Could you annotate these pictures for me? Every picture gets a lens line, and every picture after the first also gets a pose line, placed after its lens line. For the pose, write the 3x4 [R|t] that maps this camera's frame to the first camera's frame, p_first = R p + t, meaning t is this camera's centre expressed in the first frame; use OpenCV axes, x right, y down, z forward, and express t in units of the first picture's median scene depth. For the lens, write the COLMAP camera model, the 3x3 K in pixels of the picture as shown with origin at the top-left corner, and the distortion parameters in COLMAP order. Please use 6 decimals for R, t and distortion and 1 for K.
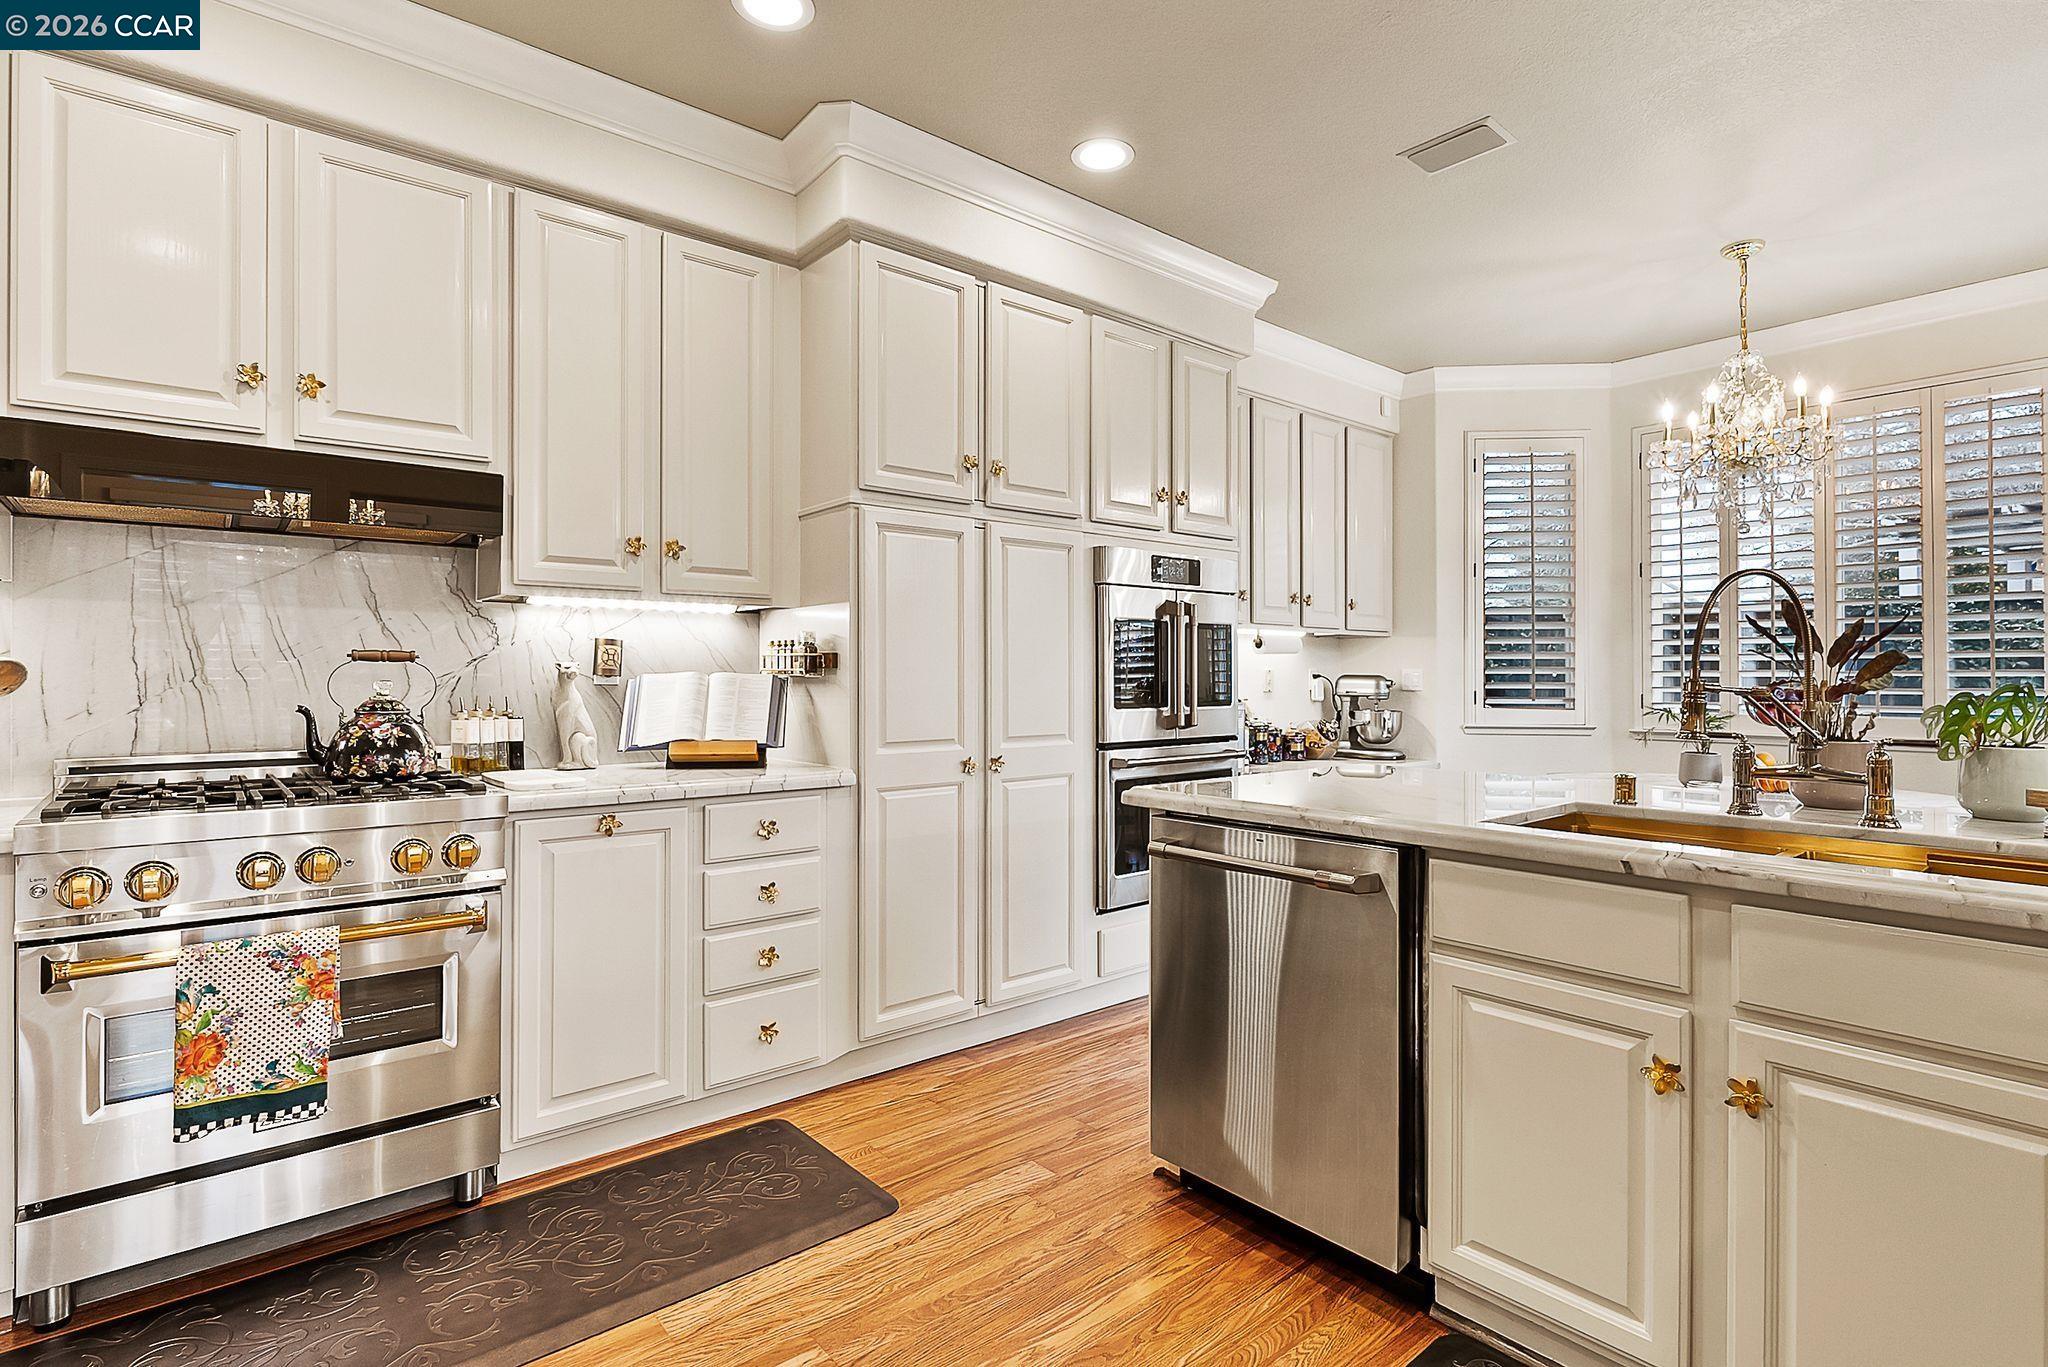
lens RADIAL K [[1009.8, 0, 1026.8], [0, 1009.8, 668.5], [0, 0, 1]] dist [0.002453, 0.000222]
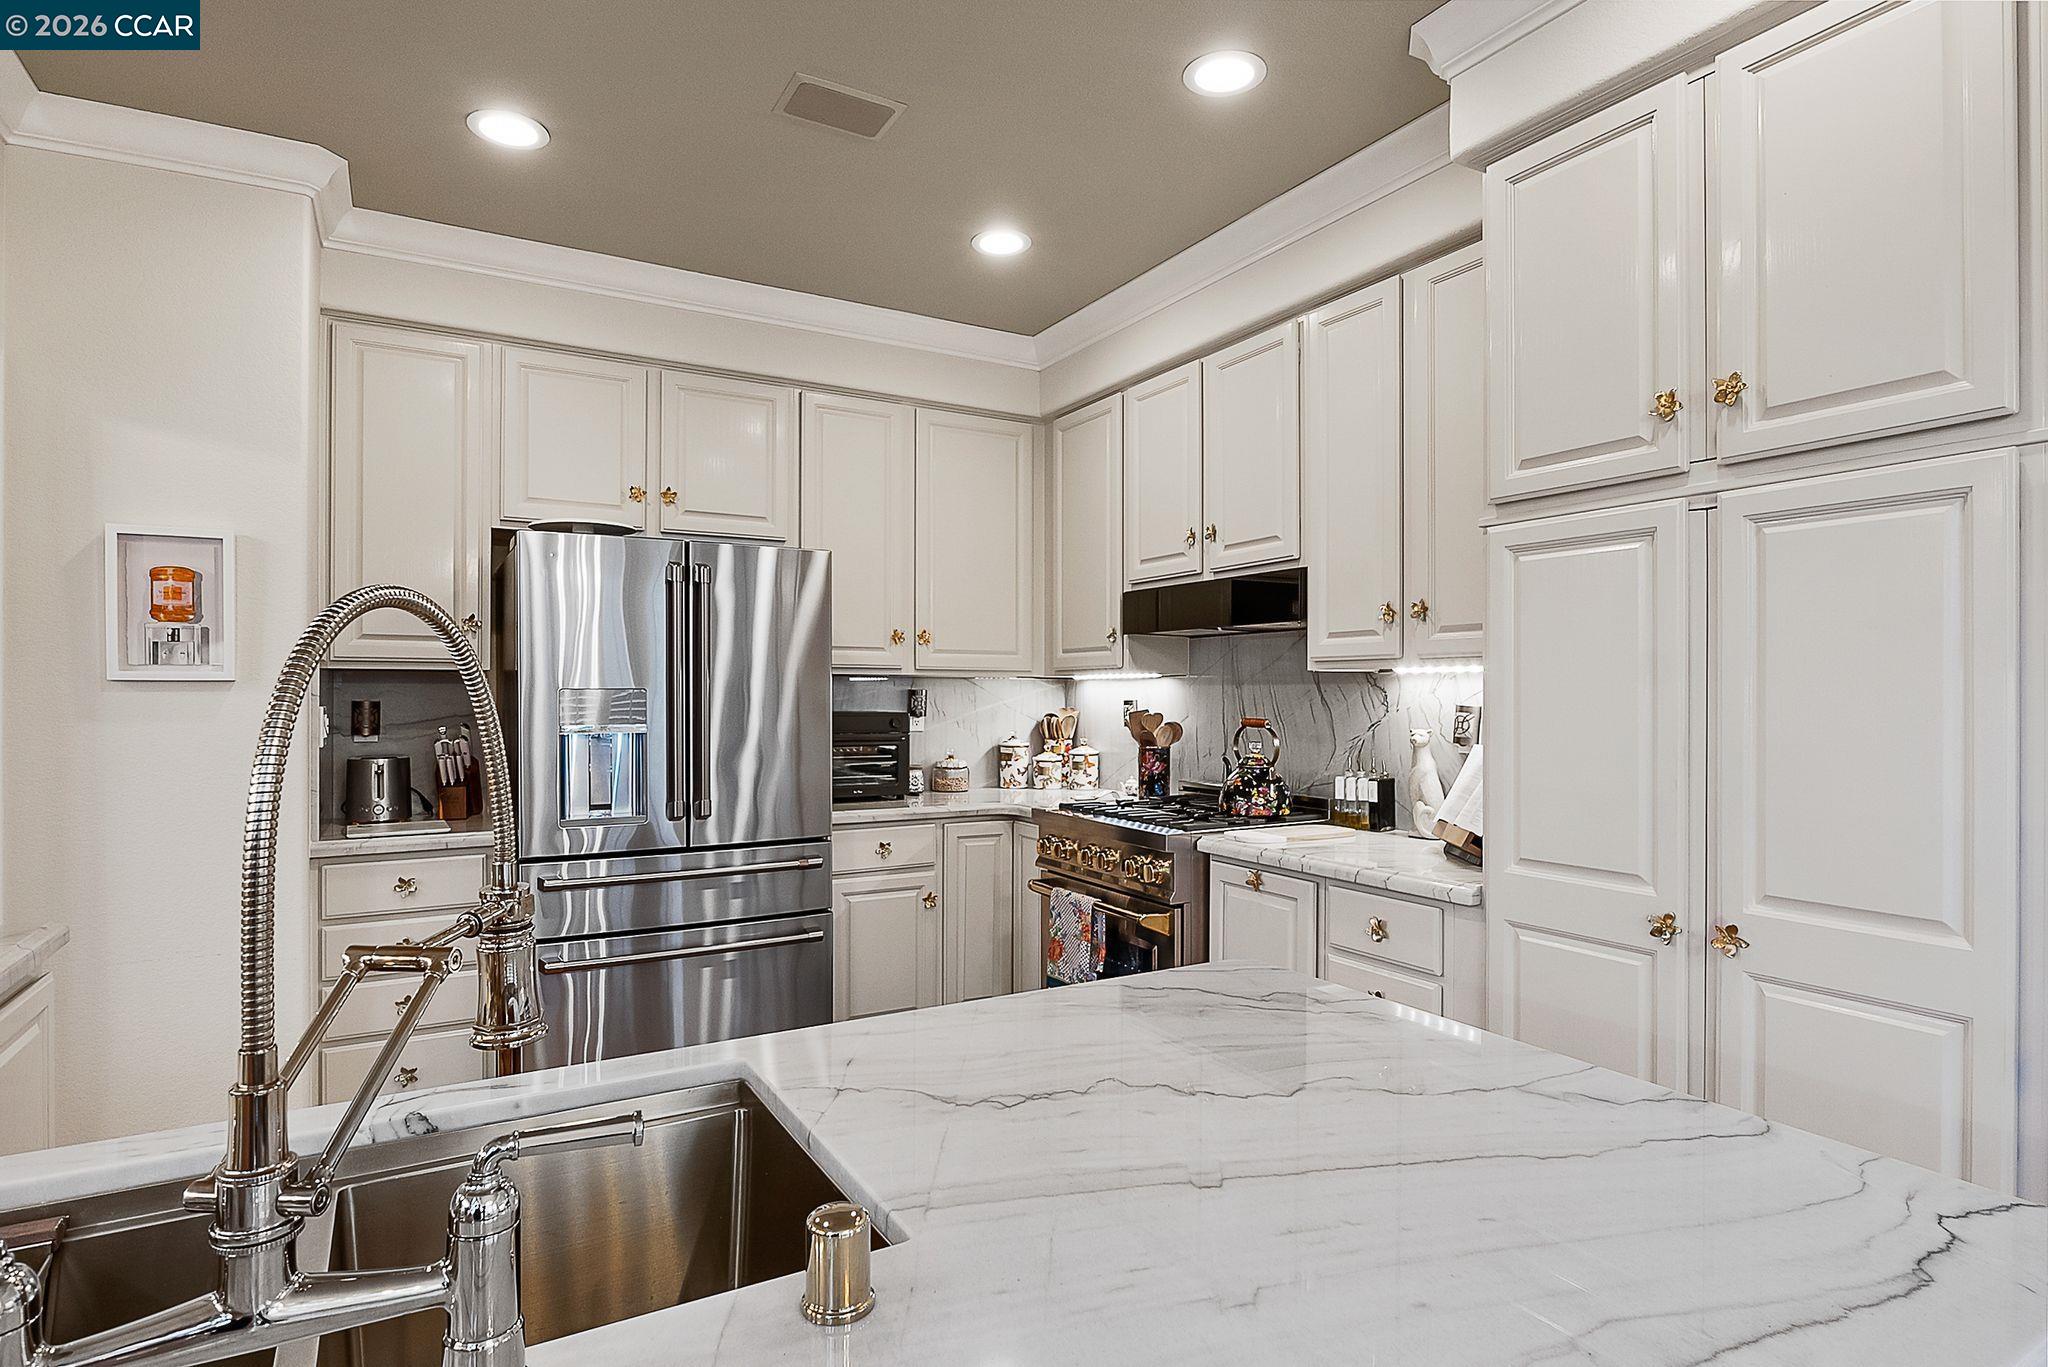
lens RADIAL K [[1078.9, 0, 1028.7], [0, 1078.9, 686.4], [0, 0, 1]] dist [-0.000946, -0.000708]
pose [[-0.178837, -0.009473, -0.983833, 0.659242], [0.002893, 0.999944, -0.010153, -0.038681], [0.983874, -0.004662, -0.178799, 0.801739]]
